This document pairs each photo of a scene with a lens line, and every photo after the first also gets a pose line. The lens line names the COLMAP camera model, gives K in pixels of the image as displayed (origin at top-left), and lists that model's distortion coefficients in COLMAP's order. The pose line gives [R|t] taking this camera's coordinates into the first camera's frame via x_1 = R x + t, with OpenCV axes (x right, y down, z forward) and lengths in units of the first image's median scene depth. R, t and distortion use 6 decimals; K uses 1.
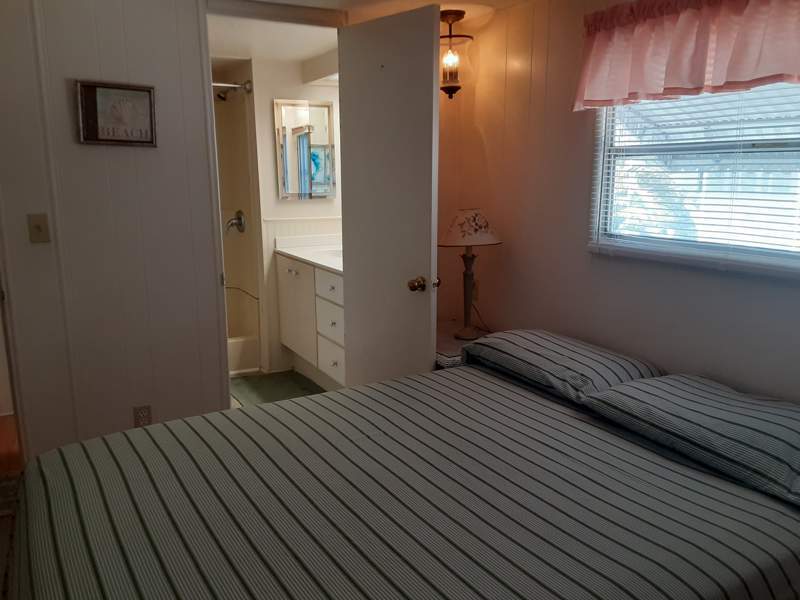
lens RADIAL K [[639.2, 0, 401.3], [0, 639.2, 303.4], [0, 0, 1]] dist [0.029045, -0.007231]
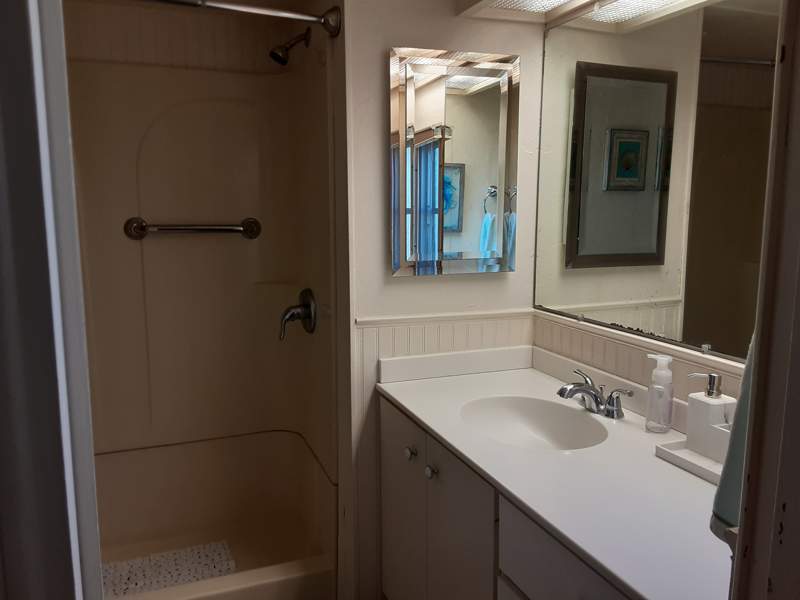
lens RADIAL K [[639.2, 0, 398.1], [0, 639.2, 298.7], [0, 0, 1]] dist [0.029045, -0.007231]
pose [[0.990595, 0.026338, -0.134271, -0.121319], [-0.033971, 0.997915, -0.054880, -0.117422], [0.132546, 0.058925, 0.989424, 0.540978]]
